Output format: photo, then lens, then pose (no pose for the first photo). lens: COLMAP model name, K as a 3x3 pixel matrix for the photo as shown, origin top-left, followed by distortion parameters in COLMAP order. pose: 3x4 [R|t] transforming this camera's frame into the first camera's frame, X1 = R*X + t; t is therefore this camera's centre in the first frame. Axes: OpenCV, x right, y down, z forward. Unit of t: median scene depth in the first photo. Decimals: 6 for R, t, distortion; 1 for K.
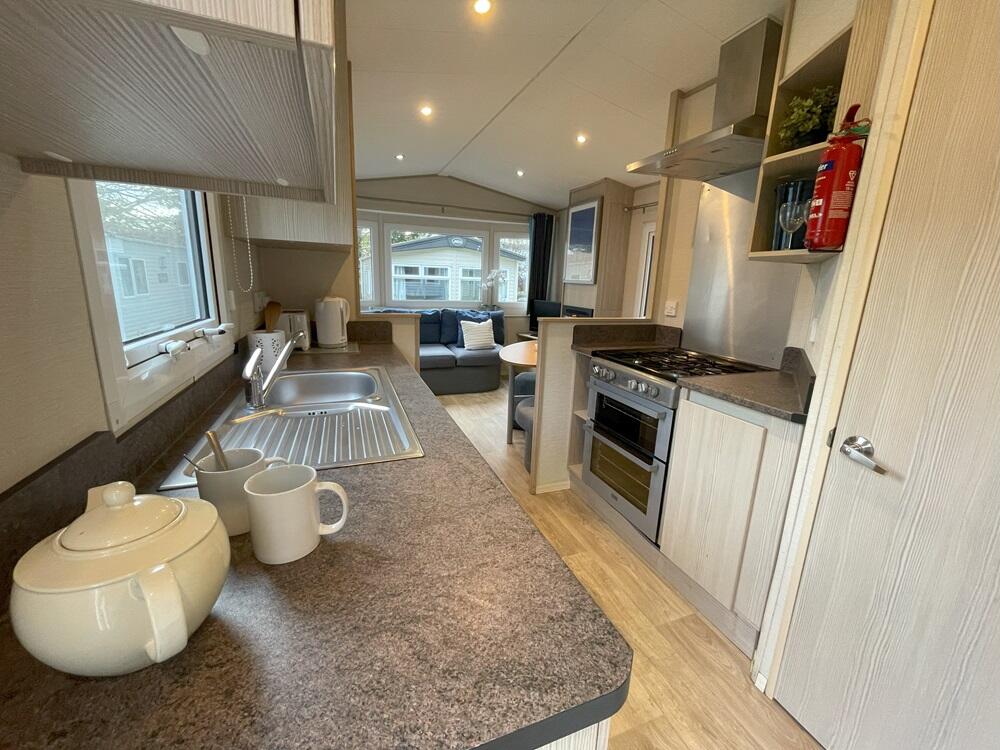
lens RADIAL K [[405.6, 0, 500.0], [0, 405.6, 375.0], [0, 0, 1]] dist [-0.004657, 0.000351]
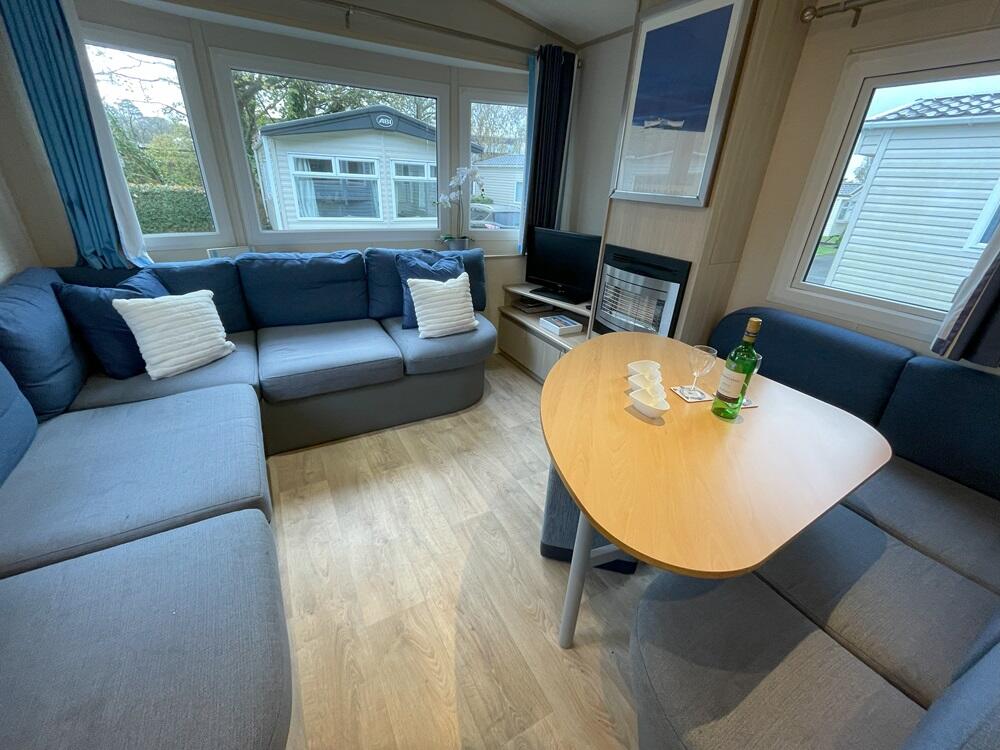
lens RADIAL K [[405.6, 0, 500.0], [0, 405.6, 375.0], [0, 0, 1]] dist [-0.004657, 0.000351]
pose [[0.989869, -0.052477, 0.131929, -0.051750], [0.022021, 0.974689, 0.222478, -0.117533], [-0.140265, -0.217319, 0.965970, 0.442388]]
